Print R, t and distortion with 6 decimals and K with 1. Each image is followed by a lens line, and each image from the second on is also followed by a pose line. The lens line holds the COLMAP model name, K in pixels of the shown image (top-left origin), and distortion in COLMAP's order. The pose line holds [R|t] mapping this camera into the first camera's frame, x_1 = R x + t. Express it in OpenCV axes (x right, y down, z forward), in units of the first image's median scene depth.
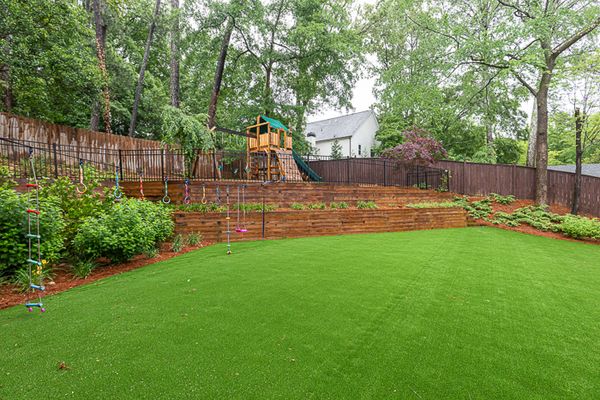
lens RADIAL K [[266.5, 0, 298.4], [0, 266.5, 202.9], [0, 0, 1]] dist [0.003310, 0.000112]
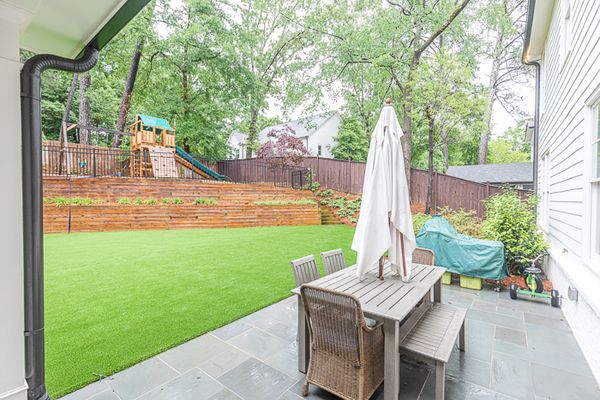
lens RADIAL K [[266.5, 0, 298.4], [0, 266.5, 202.9], [0, 0, 1]] dist [0.003310, 0.000112]
pose [[0.999149, 0.011242, -0.039673, 0.646530], [-0.011426, 0.999925, -0.004427, 0.015387], [0.039620, 0.004877, 0.999203, -0.006215]]
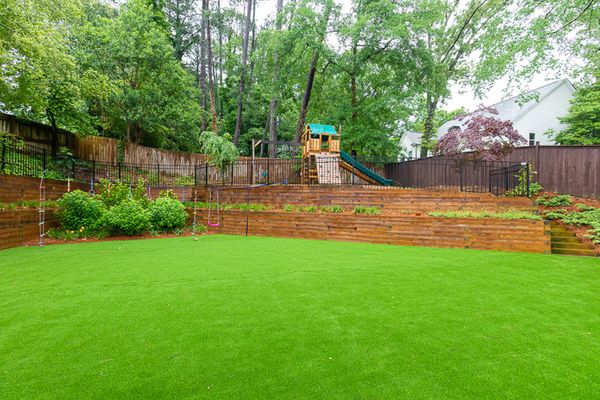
lens RADIAL K [[266.5, 0, 298.4], [0, 266.5, 202.9], [0, 0, 1]] dist [0.003310, 0.000112]
pose [[0.788548, 0.020871, -0.614618, 0.609007], [-0.035433, 0.999306, -0.011527, 0.002984], [0.613951, 0.030868, 0.788740, 0.178325]]
